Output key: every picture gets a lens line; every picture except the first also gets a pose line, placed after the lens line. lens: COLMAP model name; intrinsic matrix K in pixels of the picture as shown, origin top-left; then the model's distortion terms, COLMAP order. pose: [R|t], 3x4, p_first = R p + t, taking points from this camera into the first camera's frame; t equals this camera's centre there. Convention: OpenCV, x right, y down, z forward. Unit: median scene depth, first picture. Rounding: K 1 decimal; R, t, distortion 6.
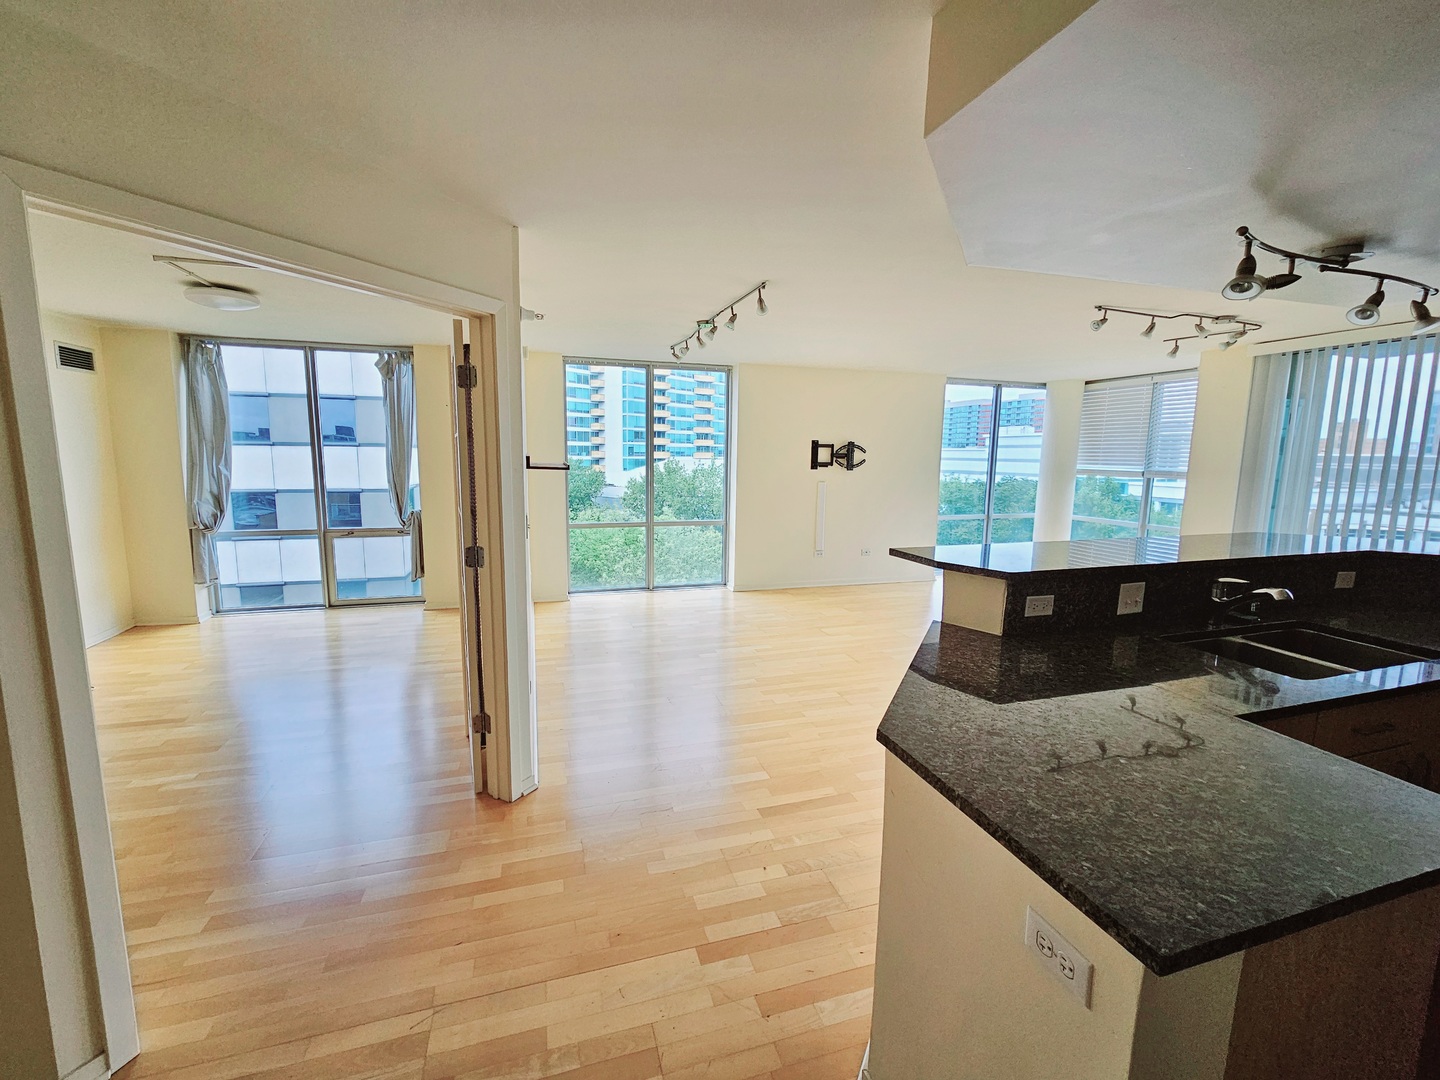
lens RADIAL K [[594.4, 0, 710.6], [0, 594.4, 530.1], [0, 0, 1]] dist [-0.004851, 0.000005]
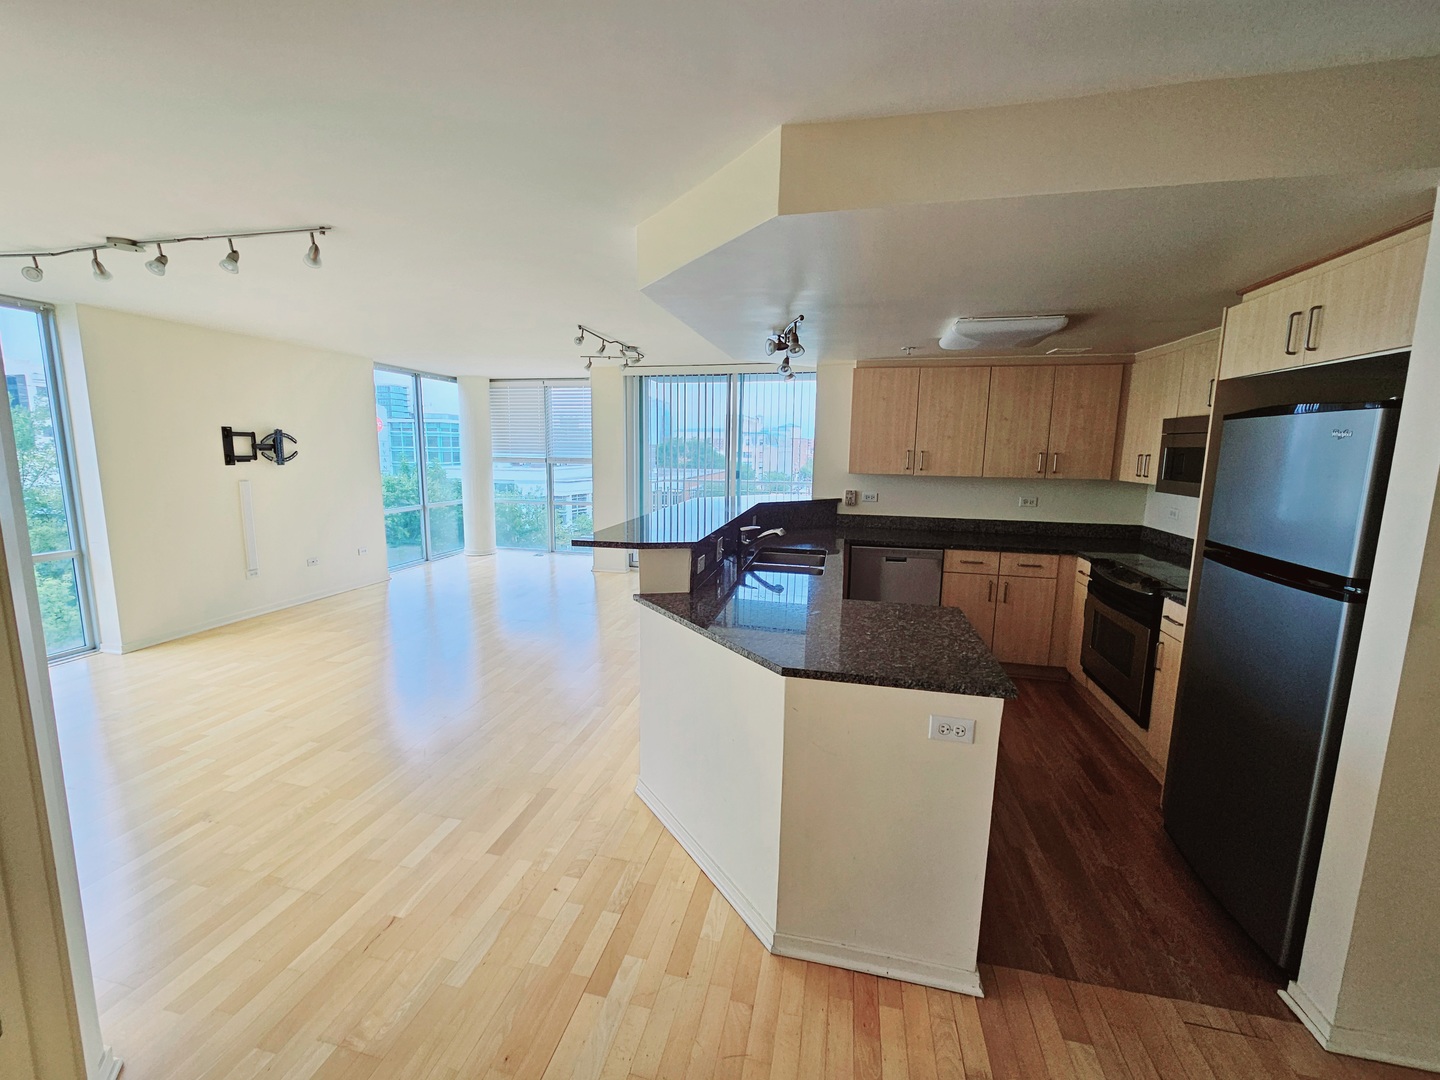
lens RADIAL K [[594.4, 0, 705.0], [0, 594.4, 532.4], [0, 0, 1]] dist [-0.004851, 0.000005]
pose [[0.493019, -0.129284, 0.860359, -0.224580], [0.106471, 0.990430, 0.087818, -0.022952], [-0.863479, 0.048308, 0.502066, 0.121616]]
